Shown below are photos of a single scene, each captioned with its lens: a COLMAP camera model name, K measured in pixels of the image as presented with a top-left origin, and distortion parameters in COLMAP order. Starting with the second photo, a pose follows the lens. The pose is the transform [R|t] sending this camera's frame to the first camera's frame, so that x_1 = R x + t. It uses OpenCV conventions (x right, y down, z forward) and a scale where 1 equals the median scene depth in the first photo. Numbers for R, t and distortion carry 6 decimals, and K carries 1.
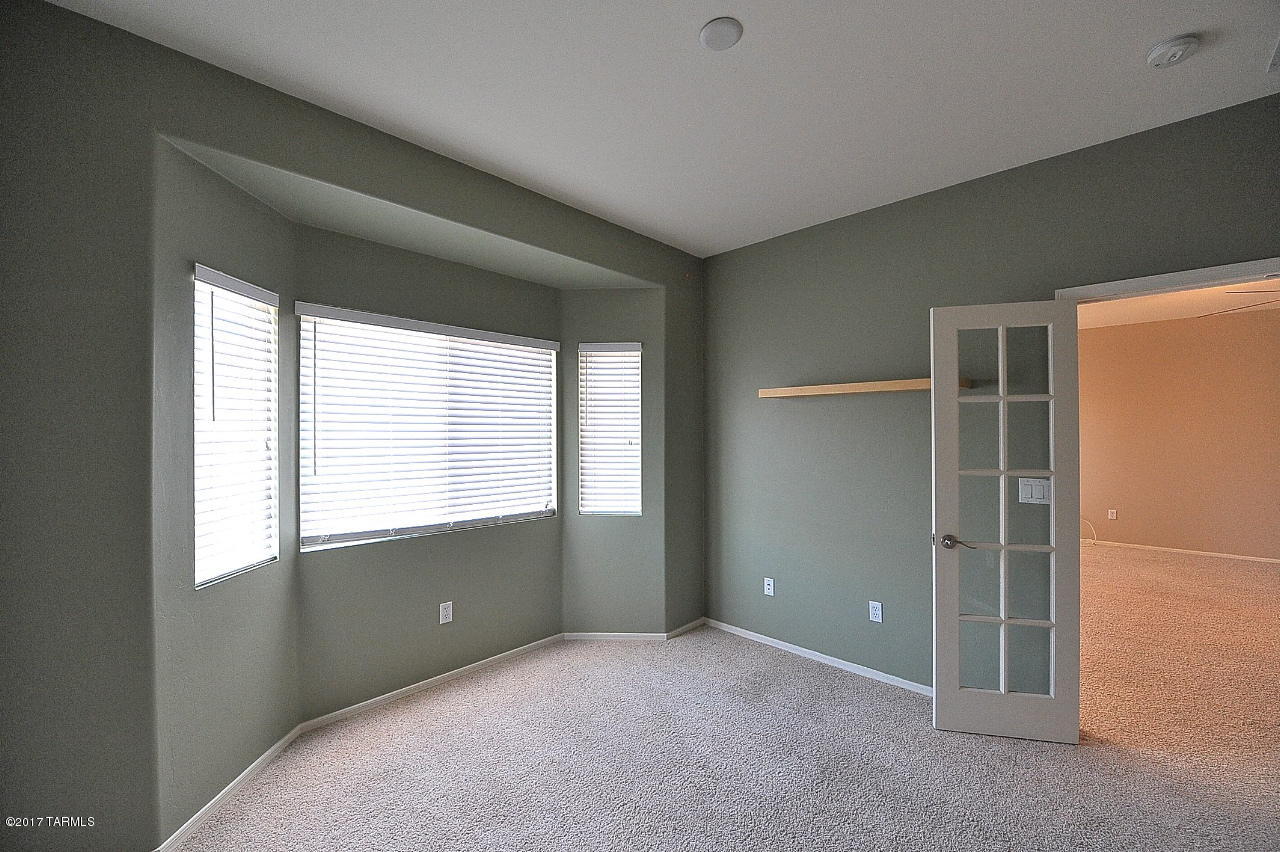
lens RADIAL K [[518.3, 0, 642.9], [0, 518.3, 433.3], [0, 0, 1]] dist [-0.000335, 0.000101]
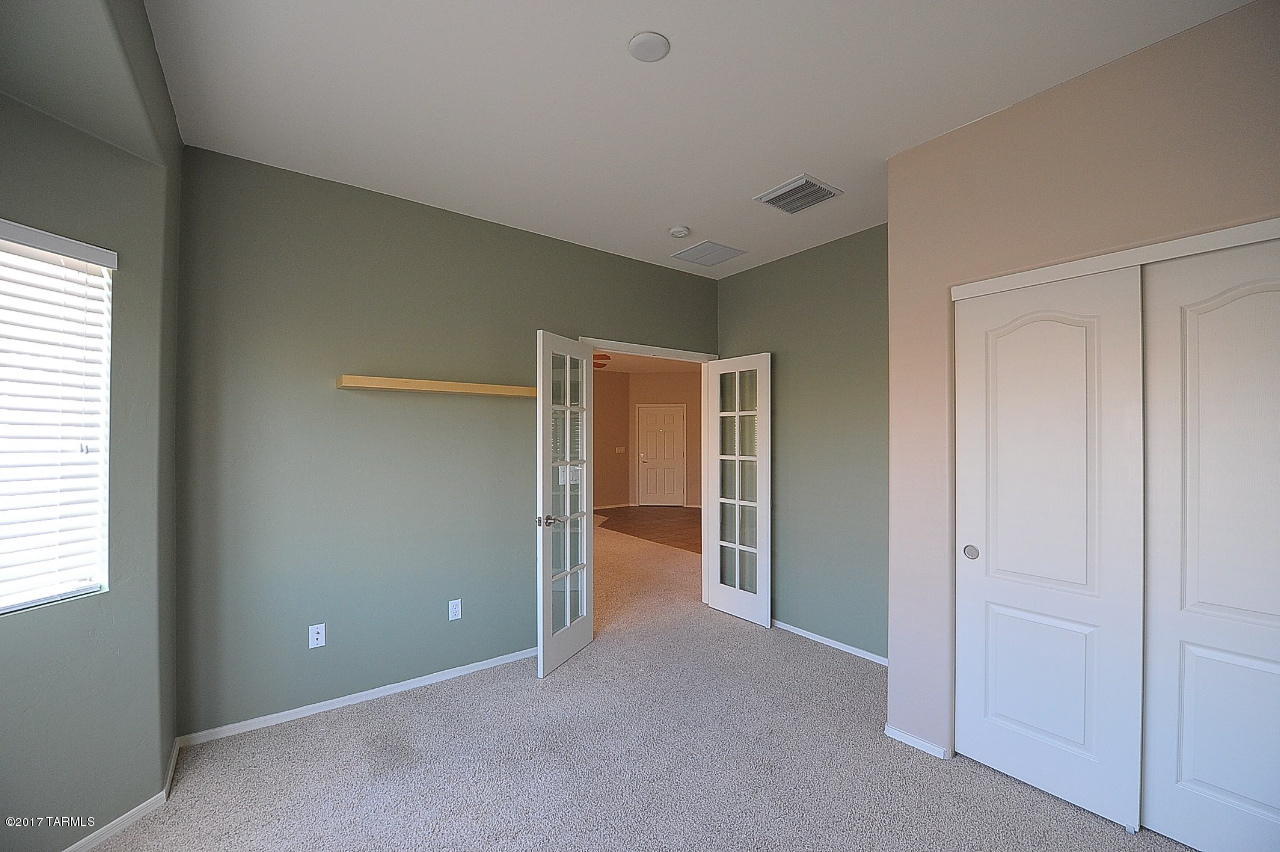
lens RADIAL K [[518.3, 0, 642.9], [0, 518.3, 433.3], [0, 0, 1]] dist [-0.000335, 0.000101]
pose [[0.163453, 0.010292, 0.986497, -0.500313], [-0.004815, 0.999942, -0.009634, 0.007280], [-0.986539, -0.003175, 0.163493, 0.479452]]
